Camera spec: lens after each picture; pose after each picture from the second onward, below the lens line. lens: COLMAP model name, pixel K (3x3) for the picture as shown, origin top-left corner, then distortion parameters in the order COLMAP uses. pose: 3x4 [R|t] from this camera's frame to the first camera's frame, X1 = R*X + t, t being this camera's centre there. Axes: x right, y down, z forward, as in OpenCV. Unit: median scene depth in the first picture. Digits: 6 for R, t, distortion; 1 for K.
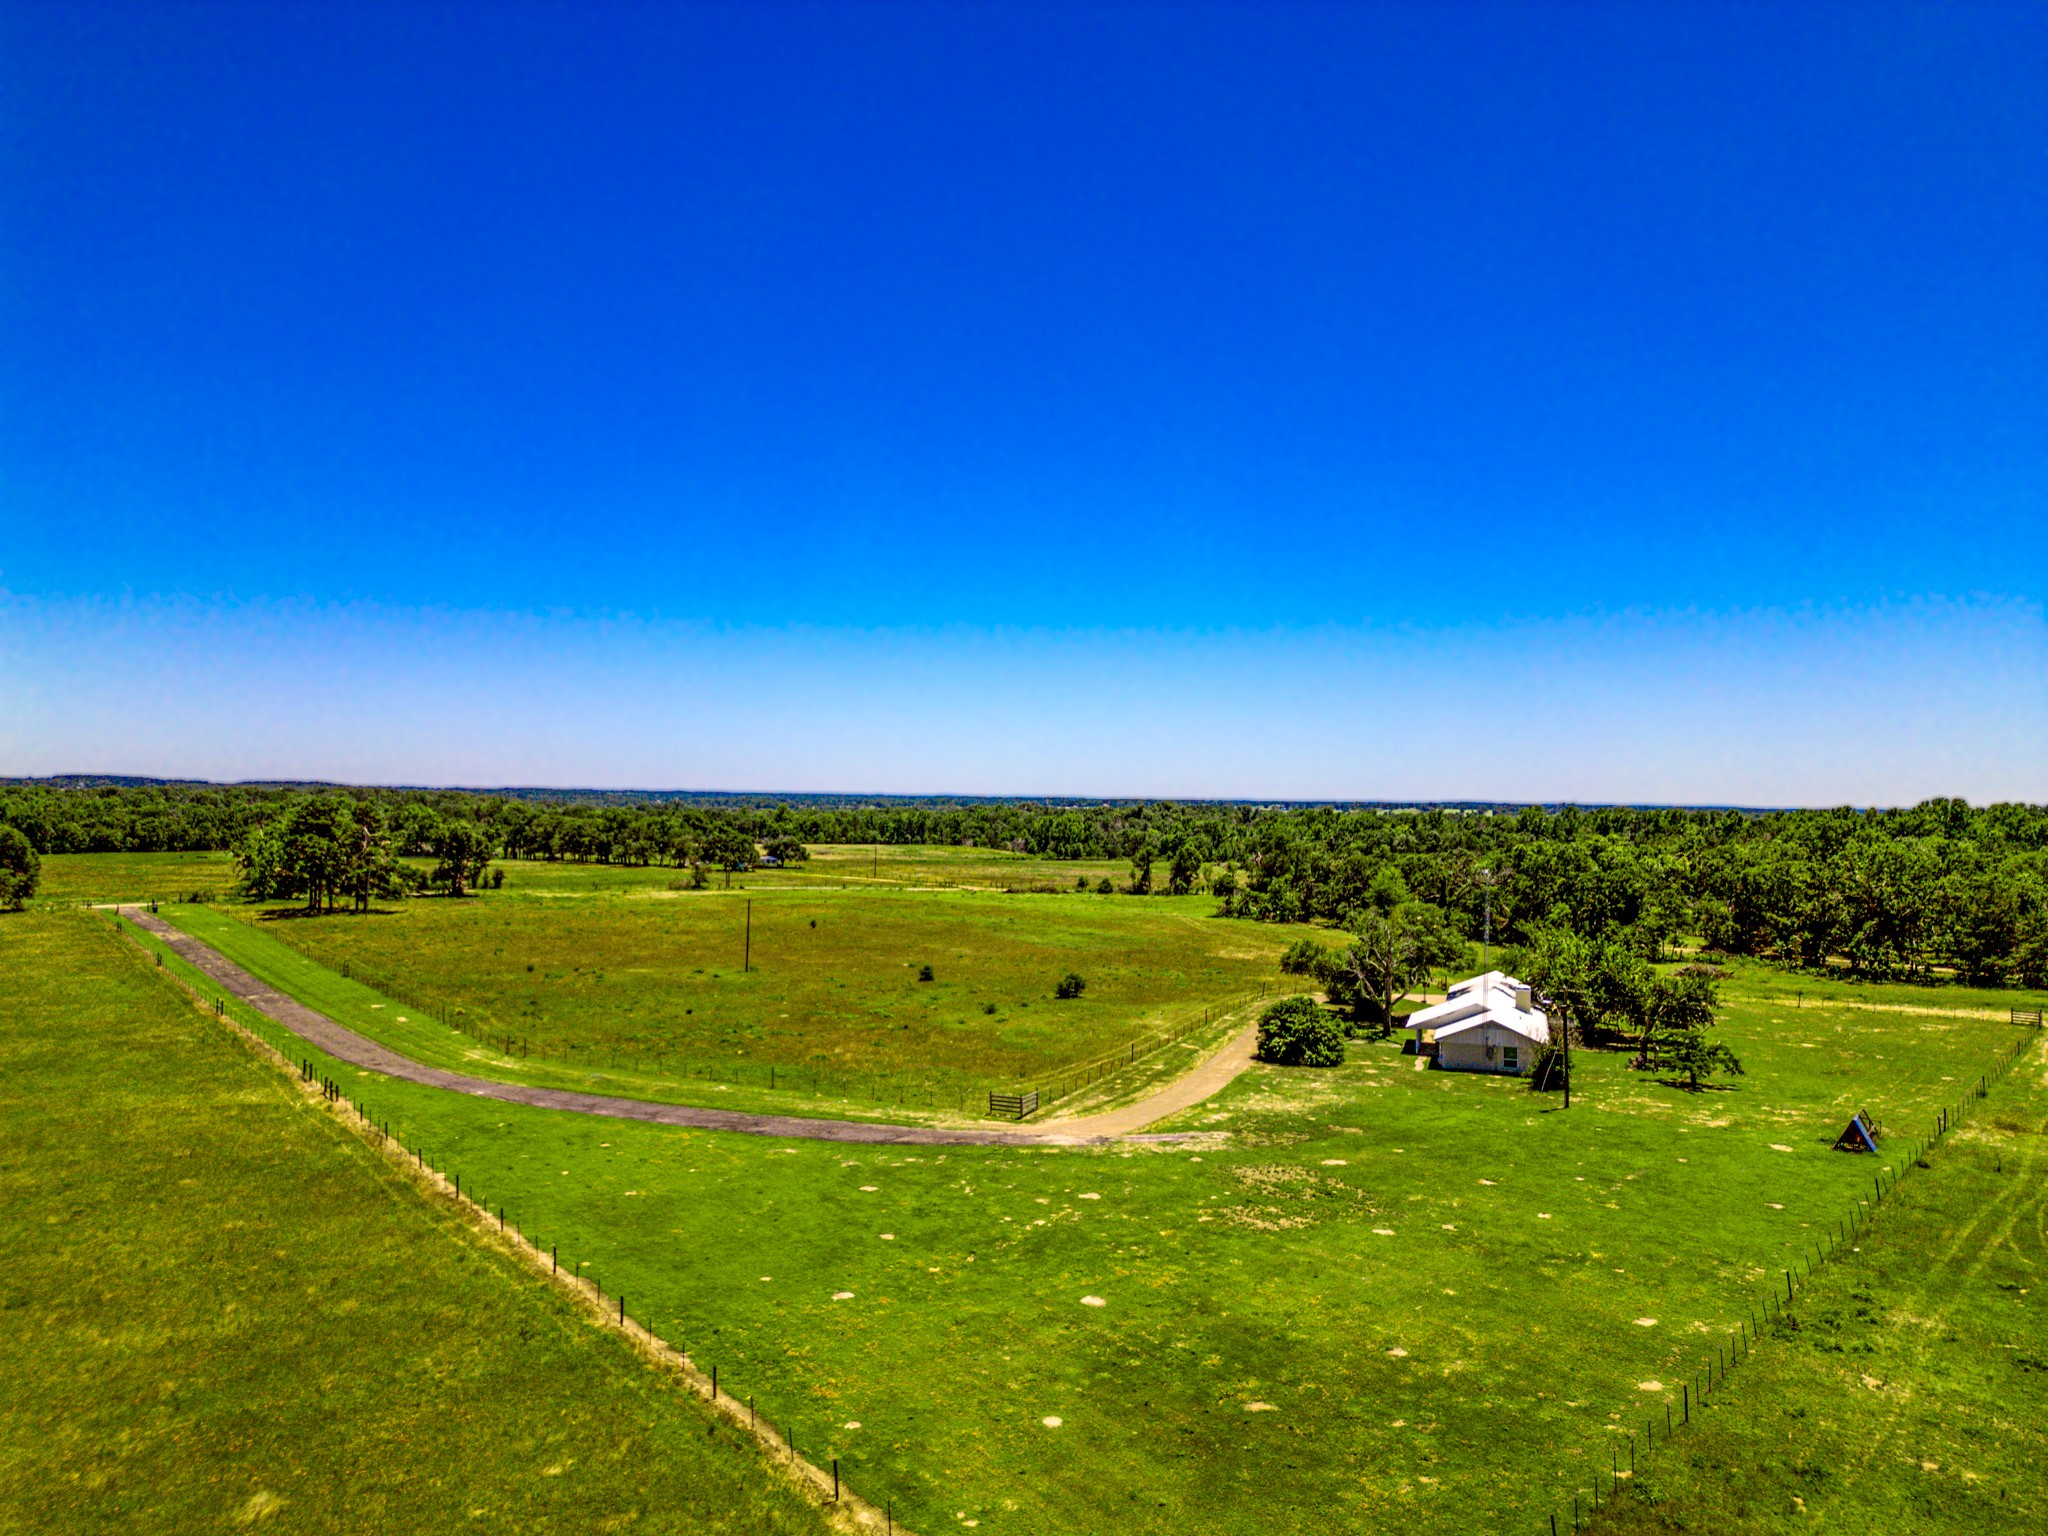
lens RADIAL K [[1424.0, 0, 1024.0], [0, 1424.0, 768.0], [0, 0, 1]] dist [0.079697, -0.093518]
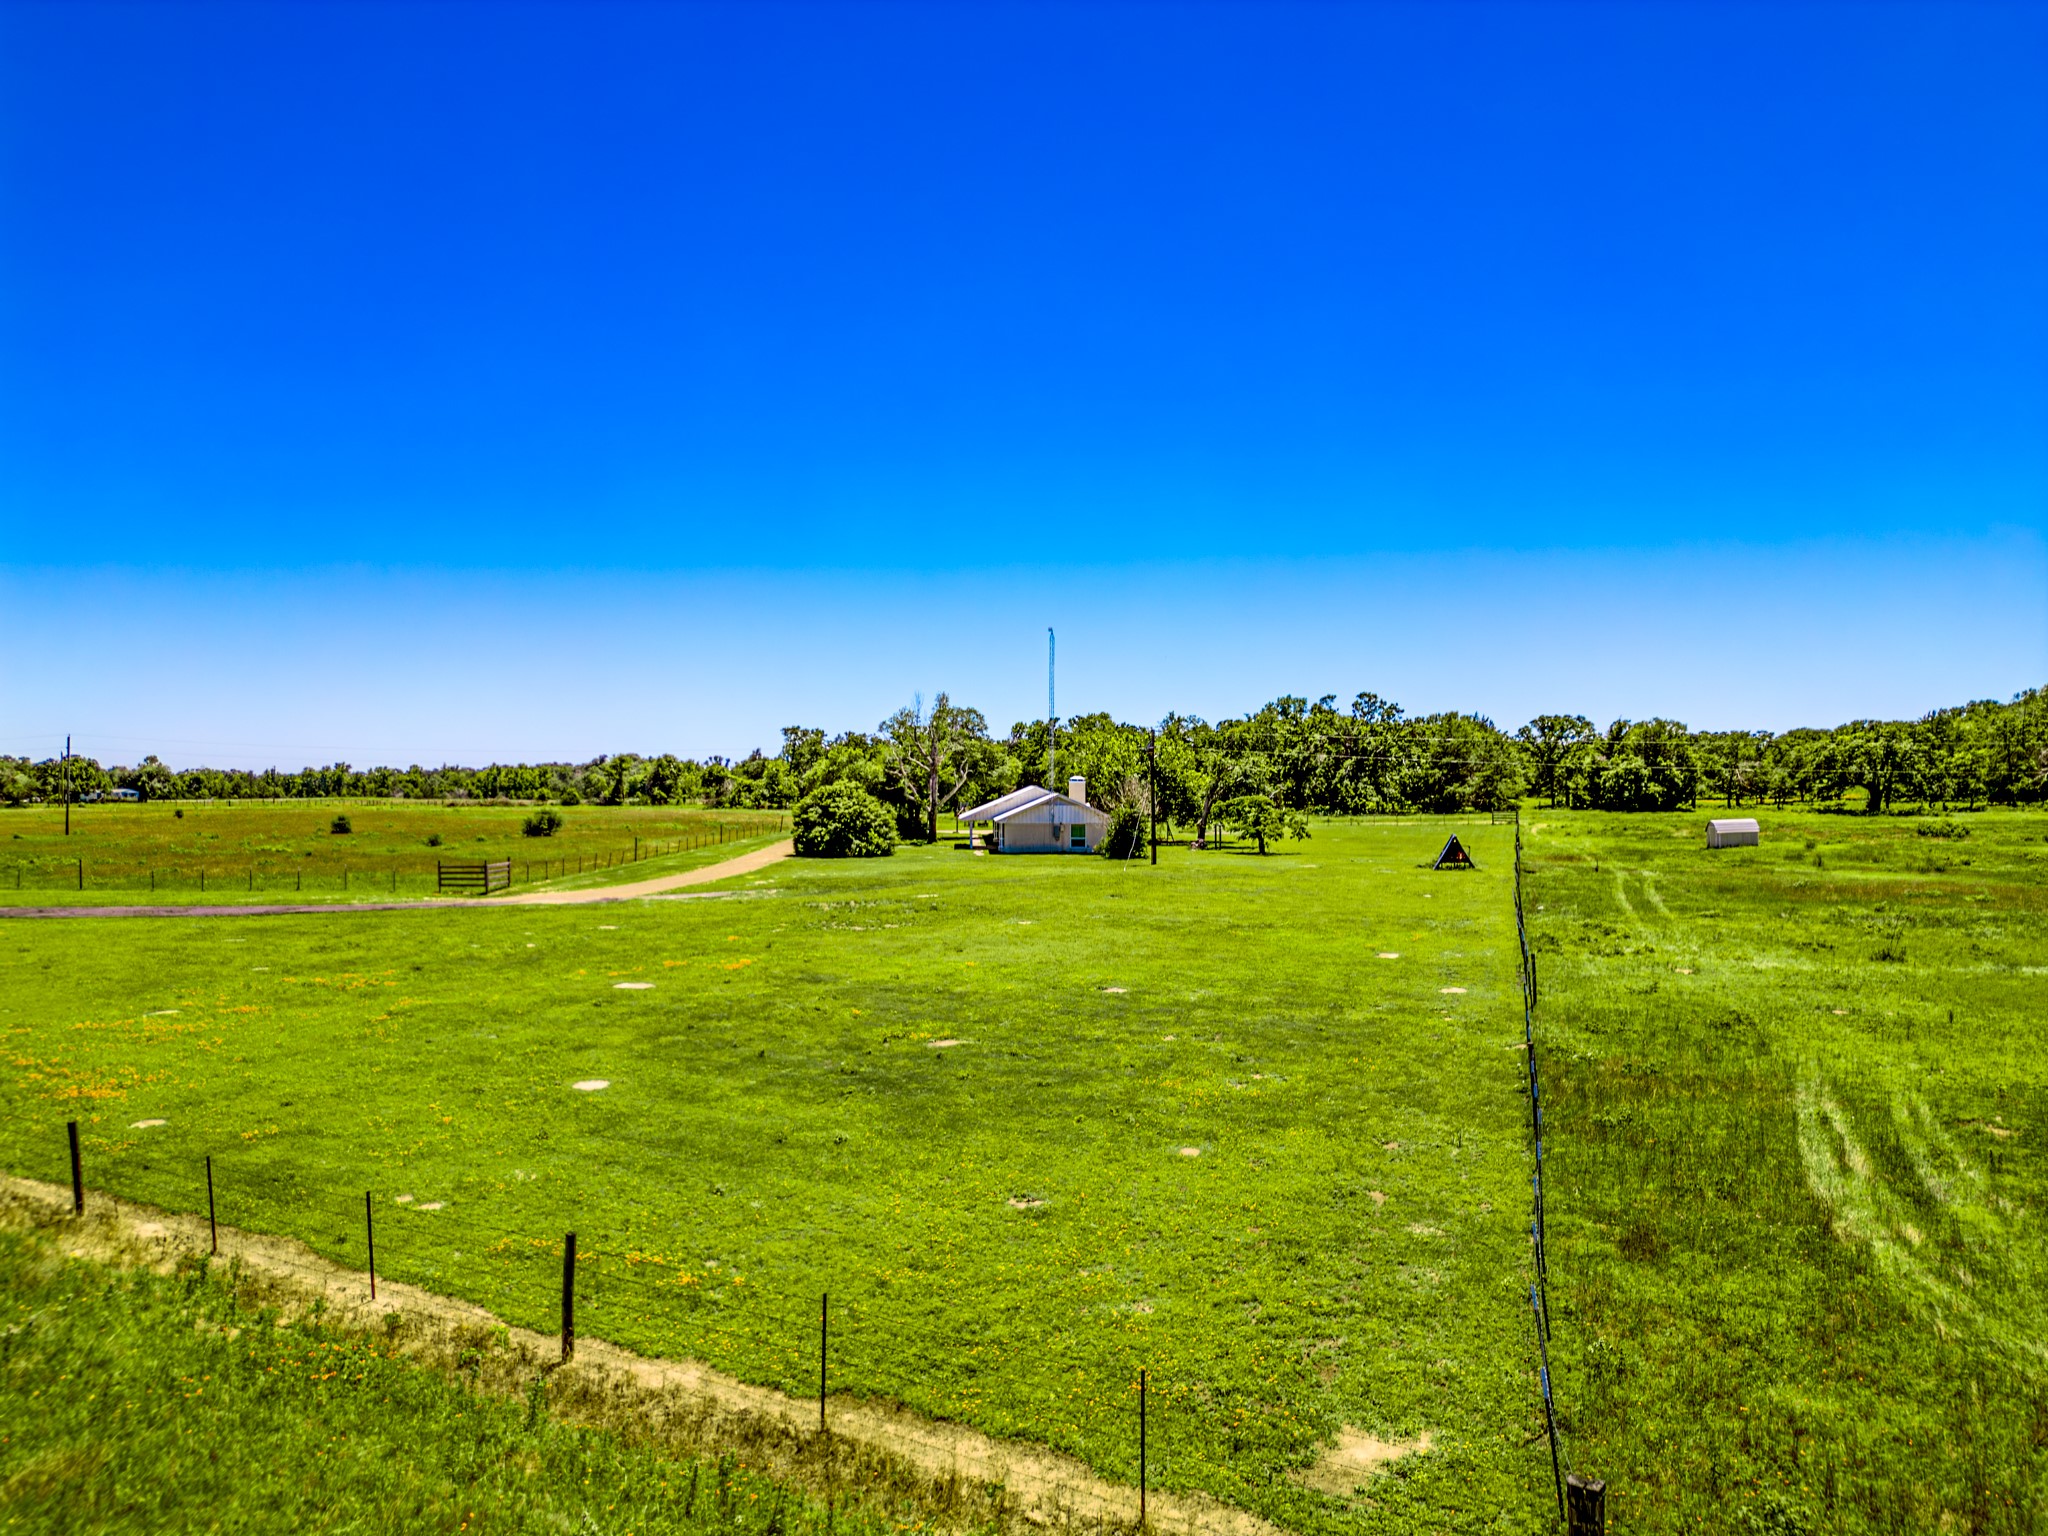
lens RADIAL K [[1424.0, 0, 1024.0], [0, 1424.0, 768.0], [0, 0, 1]] dist [0.079697, -0.093518]
pose [[0.931766, -0.013451, 0.362811, -0.009479], [0.007715, 0.999821, 0.017254, 0.141984], [-0.362978, -0.013278, 0.931703, 0.195984]]
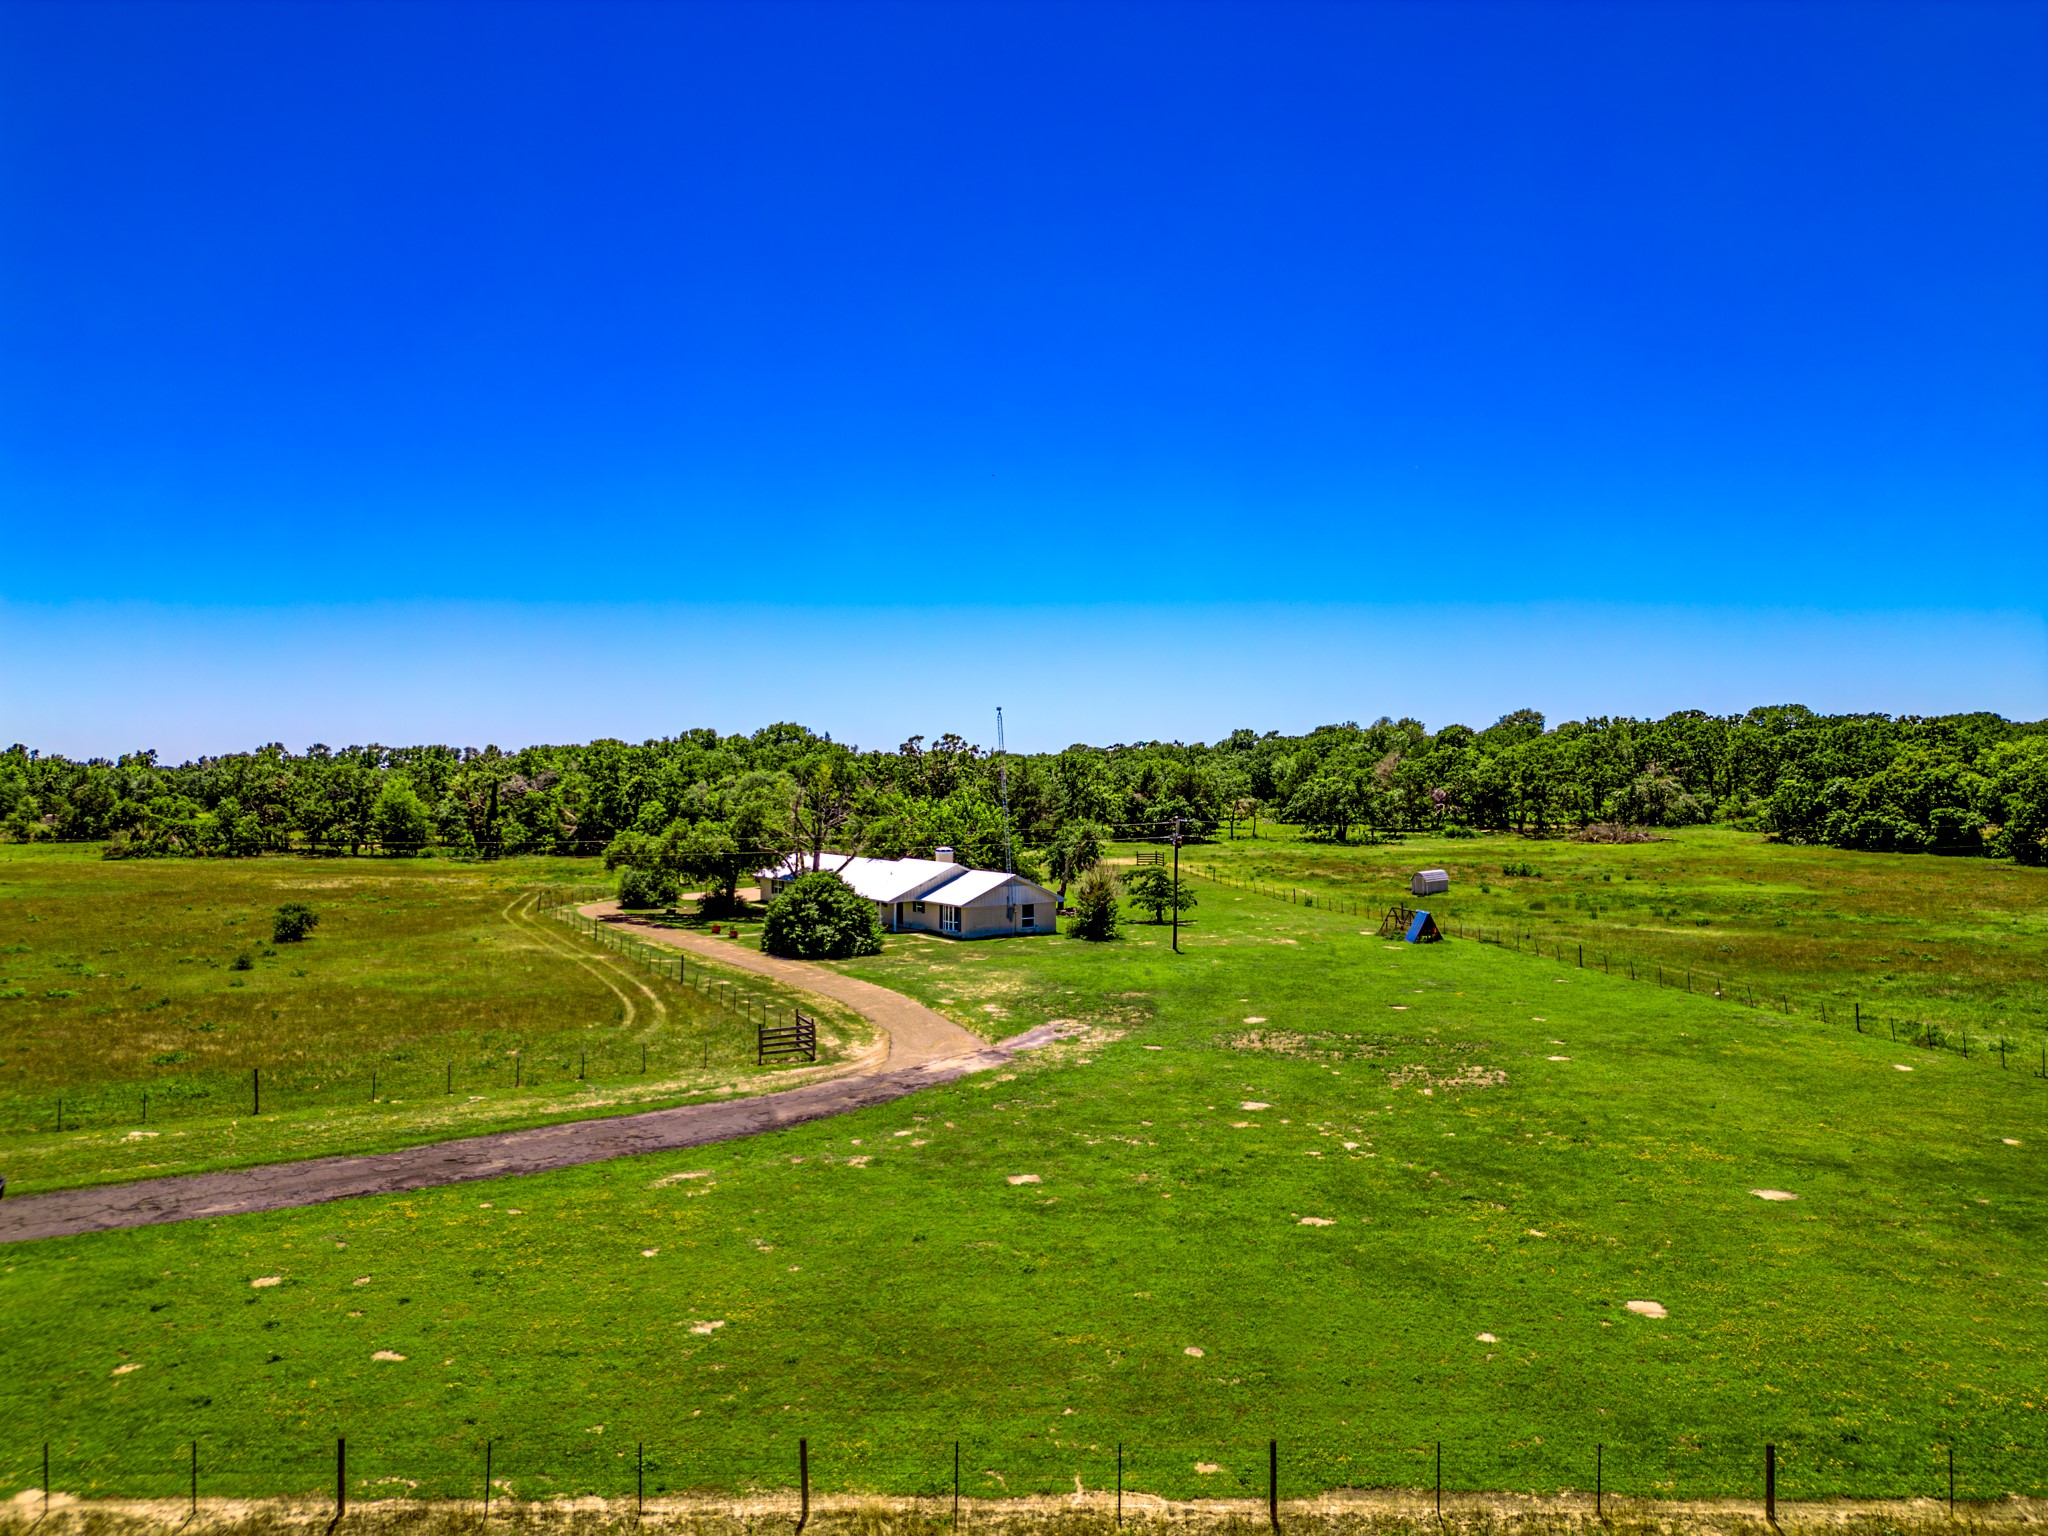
lens RADIAL K [[1424.0, 0, 1024.0], [0, 1424.0, 768.0], [0, 0, 1]] dist [0.079697, -0.093518]
pose [[0.607129, -0.015006, 0.794461, -0.354292], [-0.005854, 0.999710, 0.023357, 0.088203], [-0.794581, -0.018831, 0.606865, 0.463240]]
